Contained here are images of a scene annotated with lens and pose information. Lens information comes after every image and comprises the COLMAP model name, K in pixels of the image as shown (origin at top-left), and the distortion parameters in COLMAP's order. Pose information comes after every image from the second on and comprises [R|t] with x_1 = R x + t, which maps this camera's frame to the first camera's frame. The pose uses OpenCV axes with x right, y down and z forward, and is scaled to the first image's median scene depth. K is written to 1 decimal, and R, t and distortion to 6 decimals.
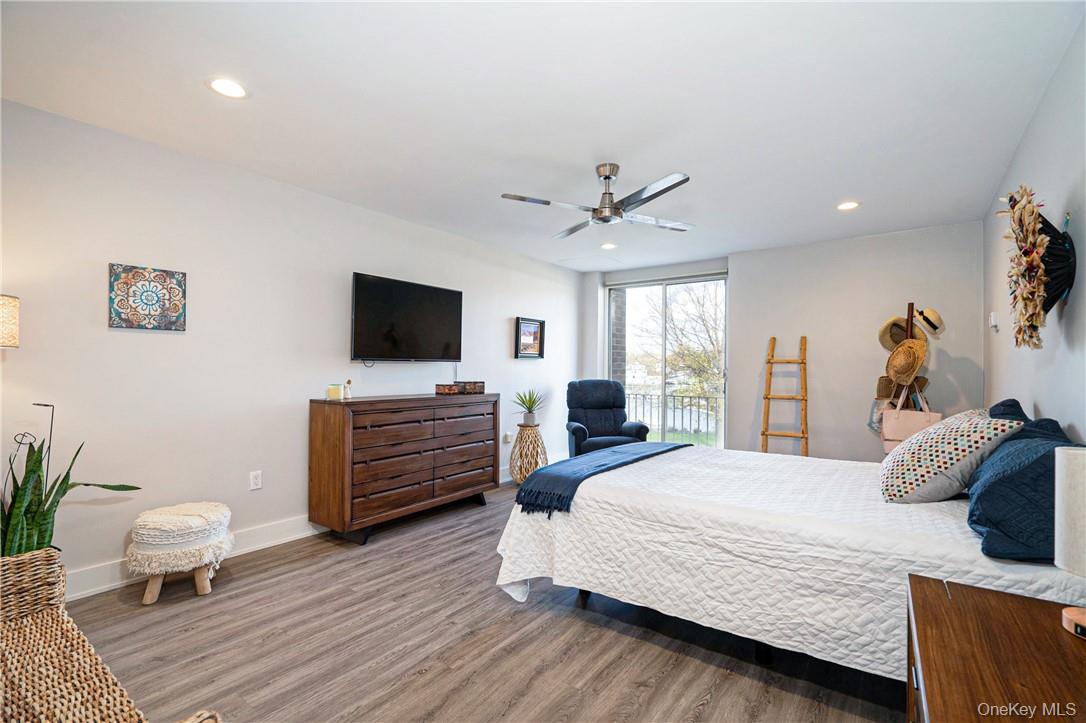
lens RADIAL K [[496.7, 0, 546.0], [0, 496.7, 360.8], [0, 0, 1]] dist [-0.002280, 0.000008]
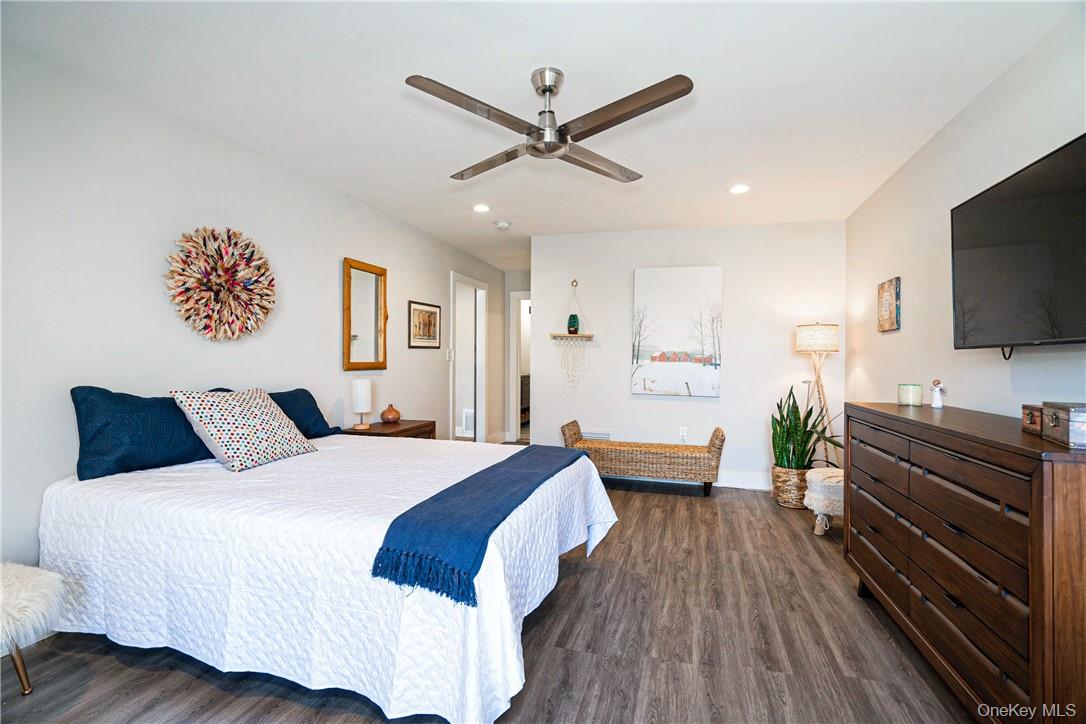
lens RADIAL K [[496.7, 0, 546.0], [0, 496.7, 361.3], [0, 0, 1]] dist [-0.002280, 0.000008]
pose [[-0.940420, -0.007598, -0.339930, 0.373936], [-0.004347, 0.999937, -0.010324, 0.026378], [0.339987, -0.008231, -0.940394, 1.710139]]
